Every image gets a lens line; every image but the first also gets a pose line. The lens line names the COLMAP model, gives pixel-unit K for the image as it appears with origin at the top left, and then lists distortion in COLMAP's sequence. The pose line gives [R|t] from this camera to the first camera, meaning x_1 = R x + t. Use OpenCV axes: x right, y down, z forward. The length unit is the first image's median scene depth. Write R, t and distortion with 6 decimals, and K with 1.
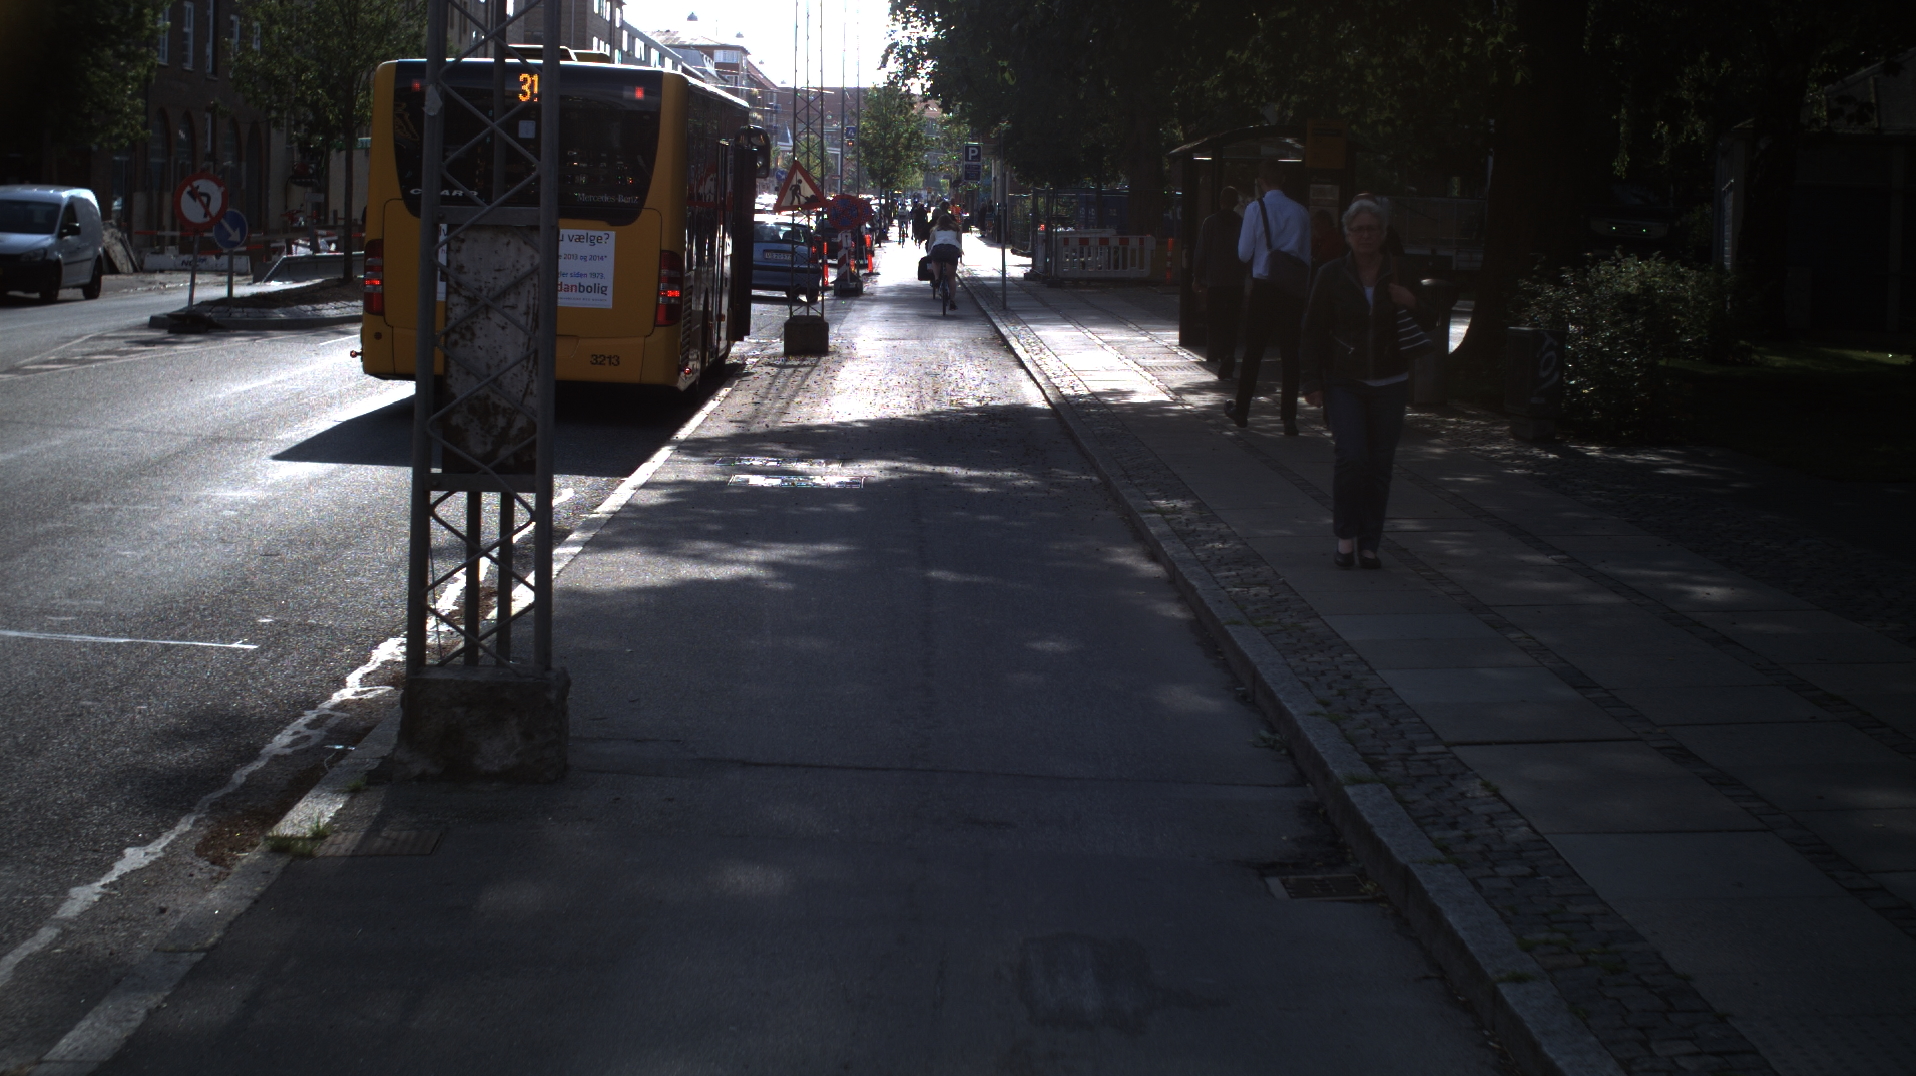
lens RADIAL K [[3309.6, 0, 958.0], [0, 3309.6, 538.0], [0, 0, 1]] dist [-0.323326, 0.618724]
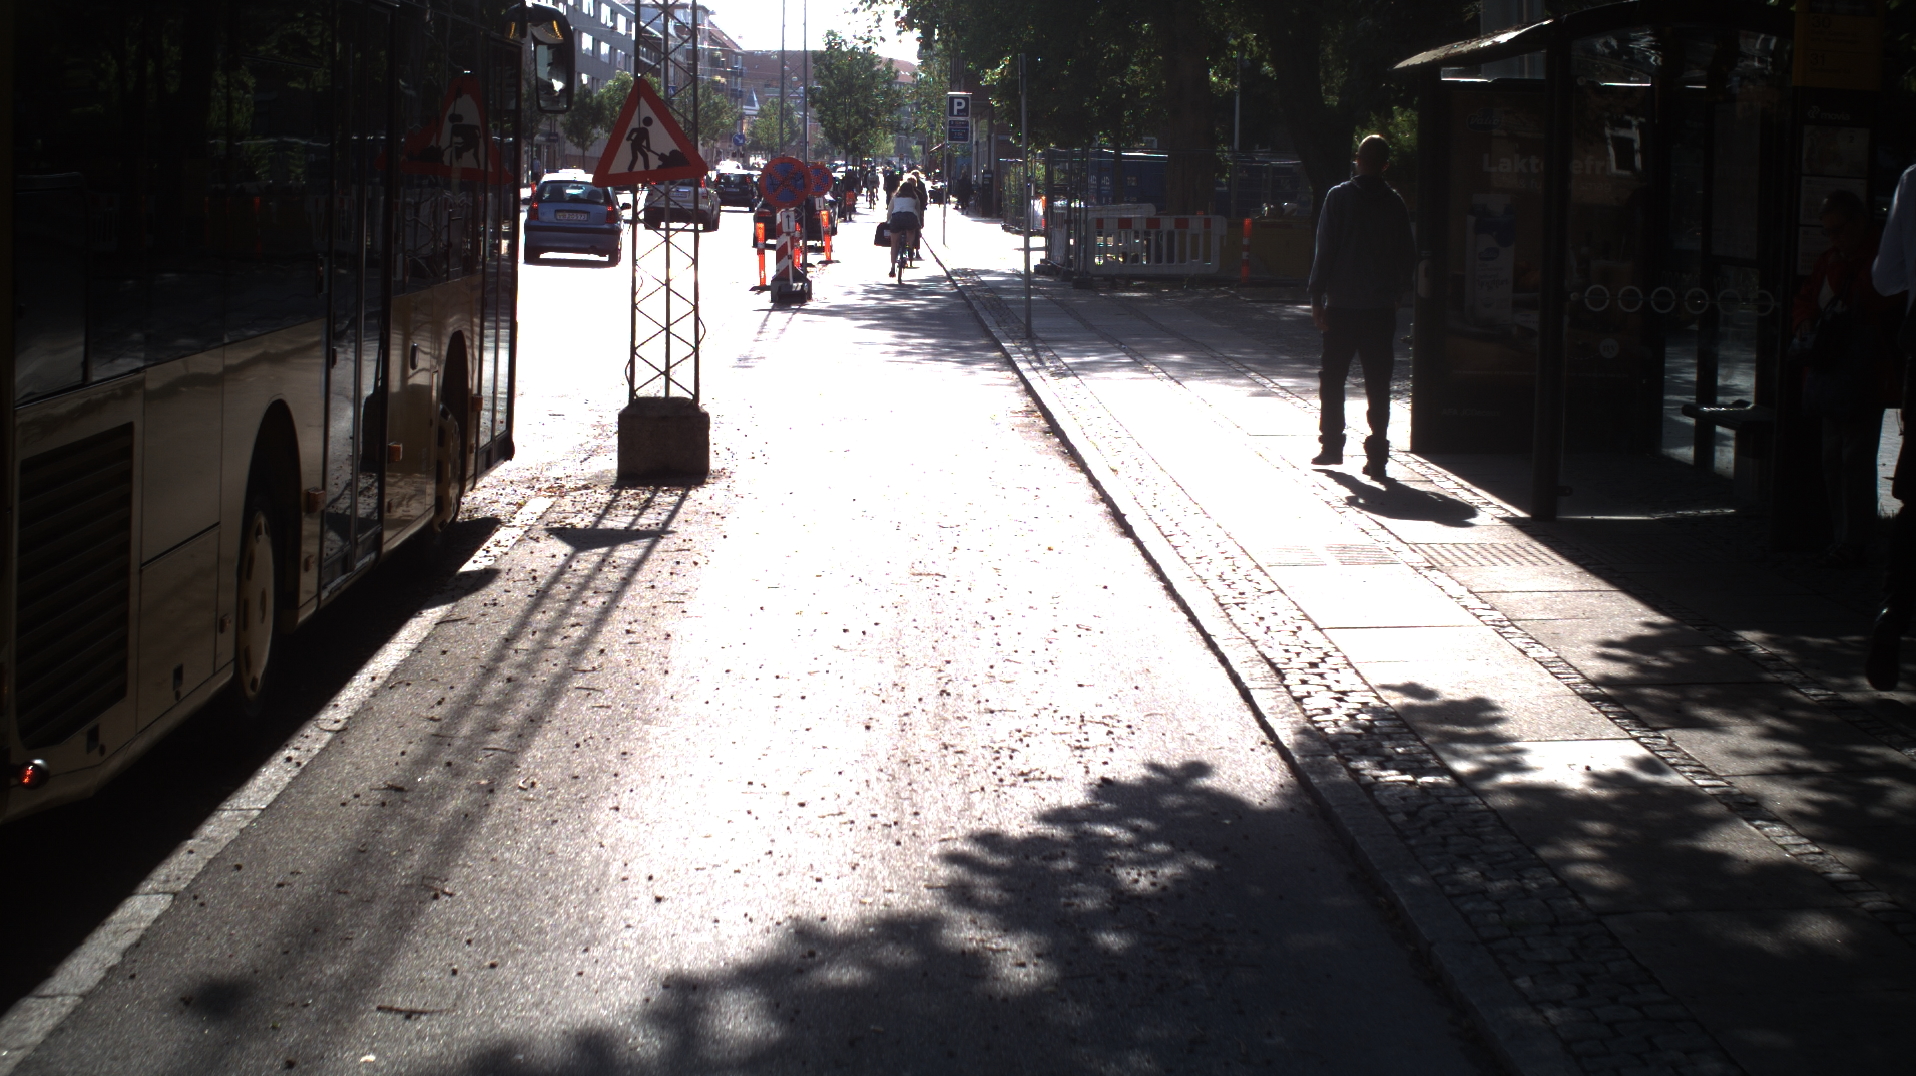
lens RADIAL K [[3309.6, 0, 958.0], [0, 3309.6, 538.0], [0, 0, 1]] dist [-0.323326, 0.618724]
pose [[0.999962, -0.000041, 0.008749, -0.006725], [-0.000045, 0.999952, 0.009824, -0.051114], [-0.008749, -0.009824, 0.999913, 0.509788]]
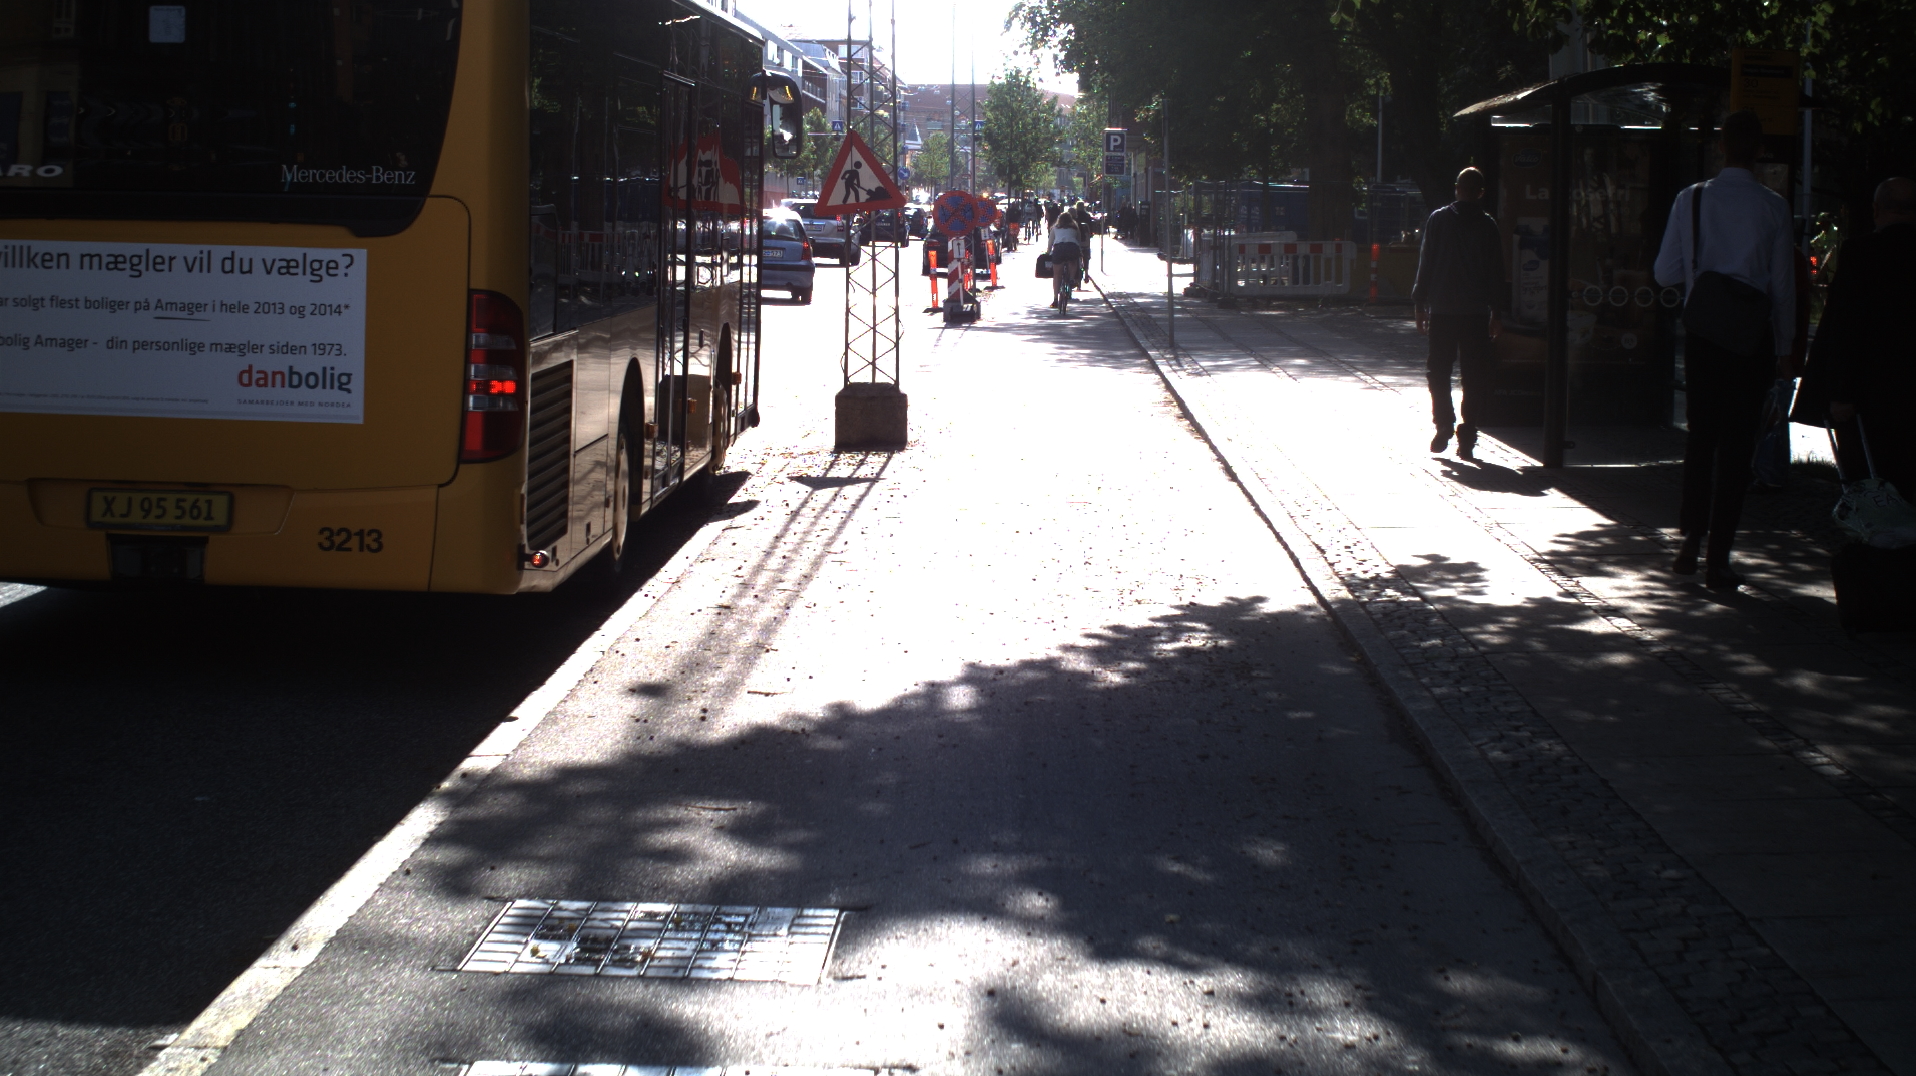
lens RADIAL K [[3309.6, 0, 958.0], [0, 3309.6, 538.0], [0, 0, 1]] dist [-0.323326, 0.618724]
pose [[0.999168, -0.003777, -0.040615, -0.004845], [0.003782, 0.999993, 0.000047, -0.038226], [0.040614, -0.000201, 0.999175, 0.384065]]
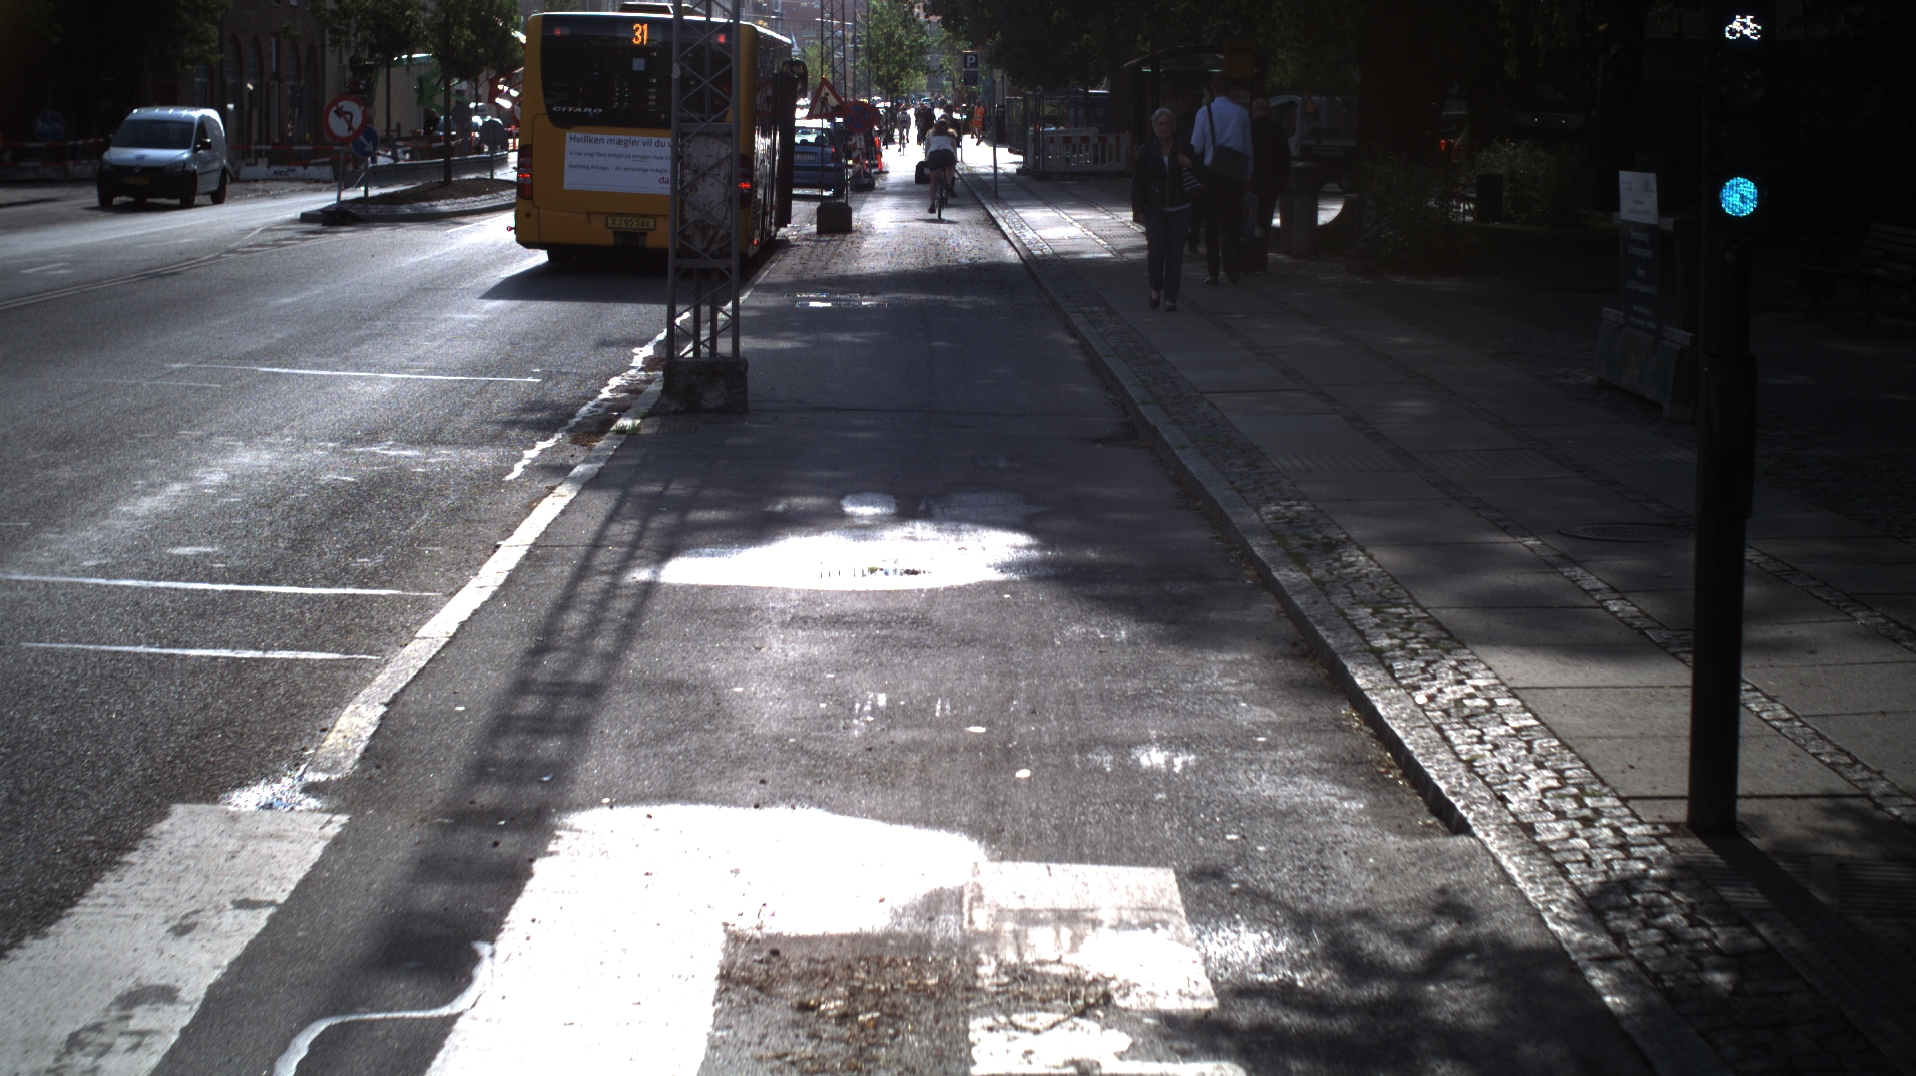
lens RADIAL K [[3309.6, 0, 958.0], [0, 3309.6, 538.0], [0, 0, 1]] dist [-0.323326, 0.618724]
pose [[0.999853, -0.016821, -0.003411, 0.003234], [0.016915, 0.999416, 0.029688, 0.023698], [0.002910, -0.029741, 0.999553, -0.253925]]
